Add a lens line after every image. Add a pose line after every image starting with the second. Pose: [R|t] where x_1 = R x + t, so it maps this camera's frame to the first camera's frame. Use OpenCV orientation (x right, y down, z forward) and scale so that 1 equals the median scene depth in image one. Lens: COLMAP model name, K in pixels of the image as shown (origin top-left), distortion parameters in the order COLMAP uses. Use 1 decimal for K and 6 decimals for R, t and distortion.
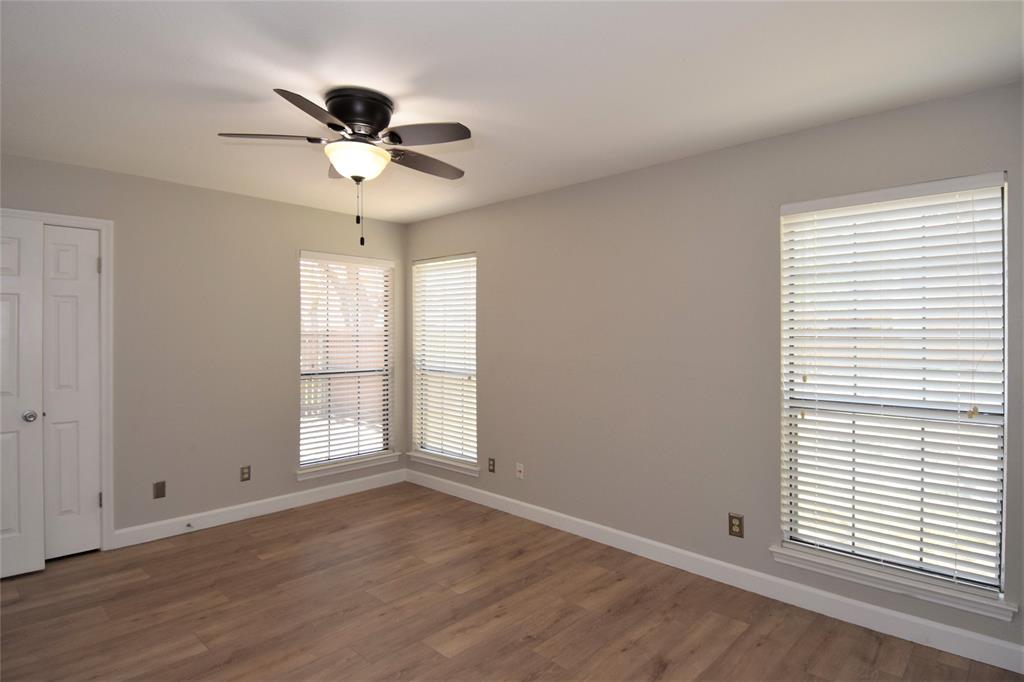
lens RADIAL K [[546.0, 0, 514.8], [0, 546.0, 337.1], [0, 0, 1]] dist [0.044274, -0.048066]
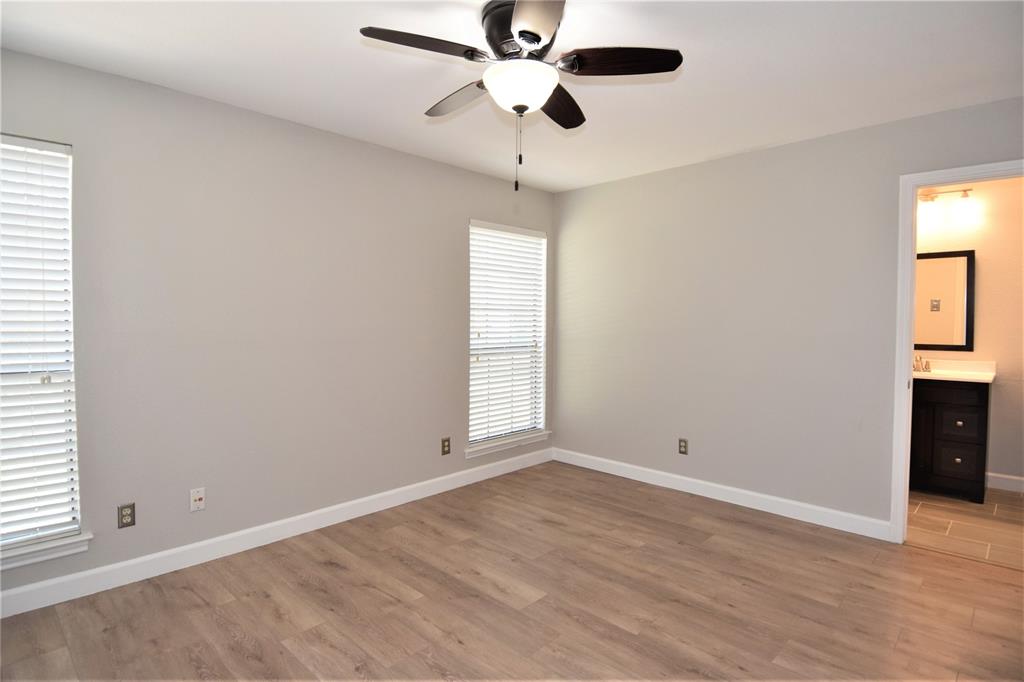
lens RADIAL K [[546.0, 0, 514.8], [0, 546.0, 337.1], [0, 0, 1]] dist [0.044274, -0.048066]
pose [[-0.006412, -0.039117, 0.999214, -0.932056], [0.000691, 0.999234, 0.039122, 0.019808], [-0.999979, 0.000942, -0.006380, 0.833156]]
